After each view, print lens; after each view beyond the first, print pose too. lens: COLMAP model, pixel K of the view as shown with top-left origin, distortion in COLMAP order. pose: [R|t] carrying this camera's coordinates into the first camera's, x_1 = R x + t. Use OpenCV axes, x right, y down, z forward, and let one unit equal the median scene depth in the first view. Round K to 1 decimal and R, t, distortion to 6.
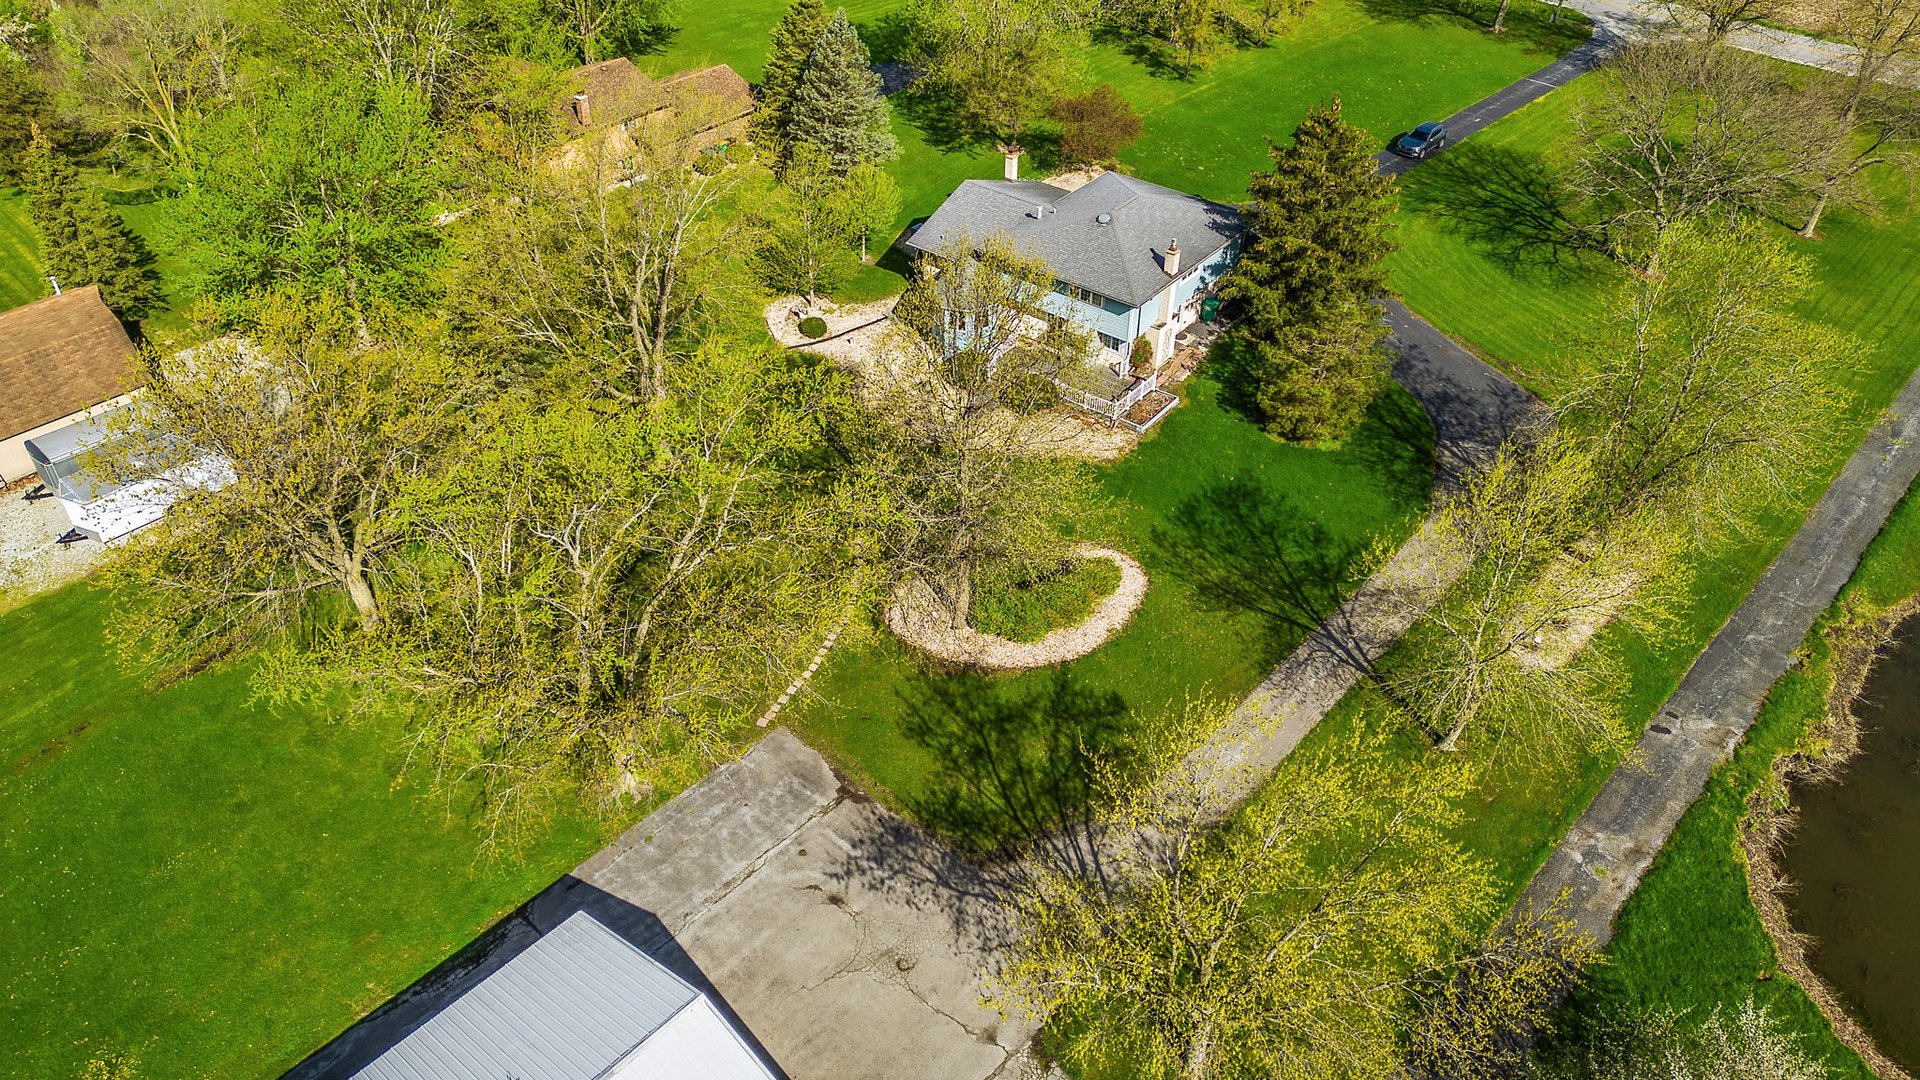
lens RADIAL K [[1370.5, 0, 960.0], [0, 1370.5, 540.0], [0, 0, 1]] dist [0.172004, -0.338544]
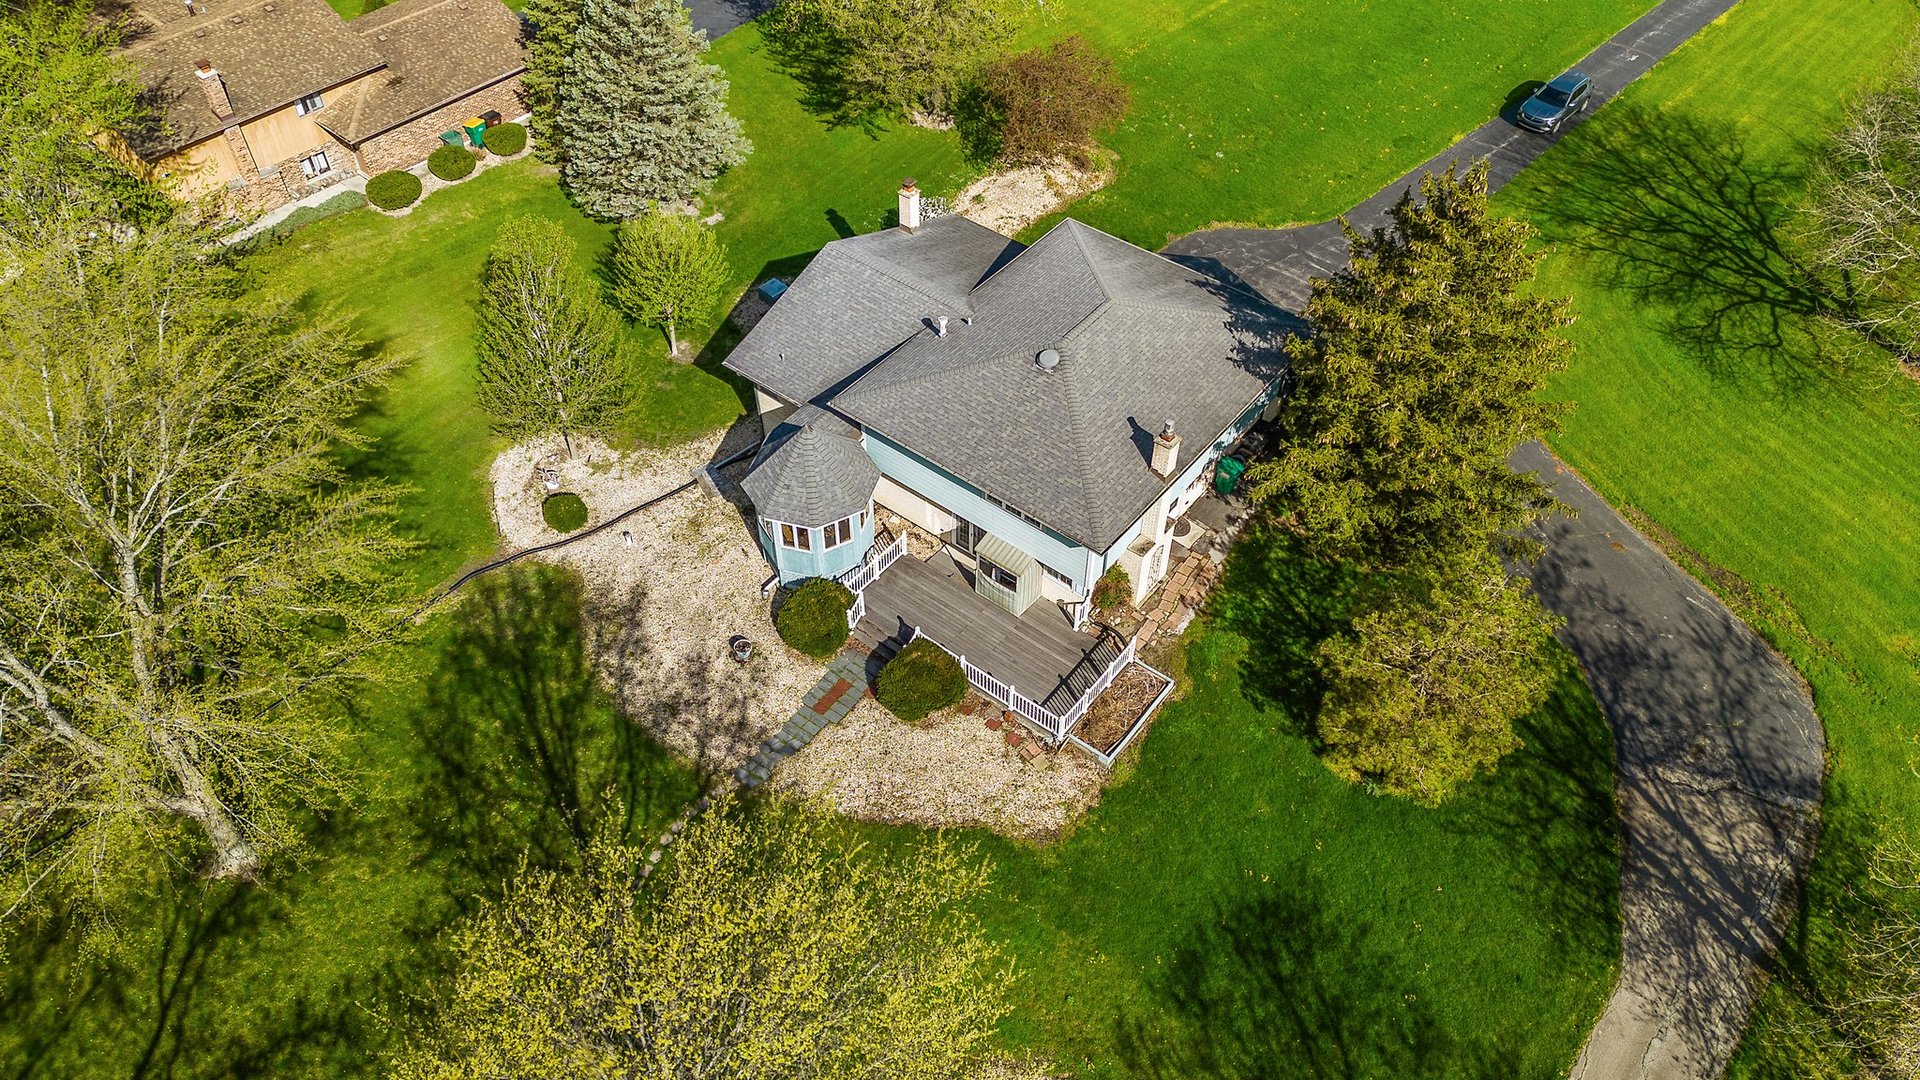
lens RADIAL K [[1338.5, 0, 960.0], [0, 1338.5, 540.0], [0, 0, 1]] dist [0.095189, -0.114893]
pose [[0.999988, 0.000518, -0.004784, 0.066801], [0.000248, 0.987332, 0.158670, -0.234617], [0.004805, -0.158669, 0.987320, 0.422647]]
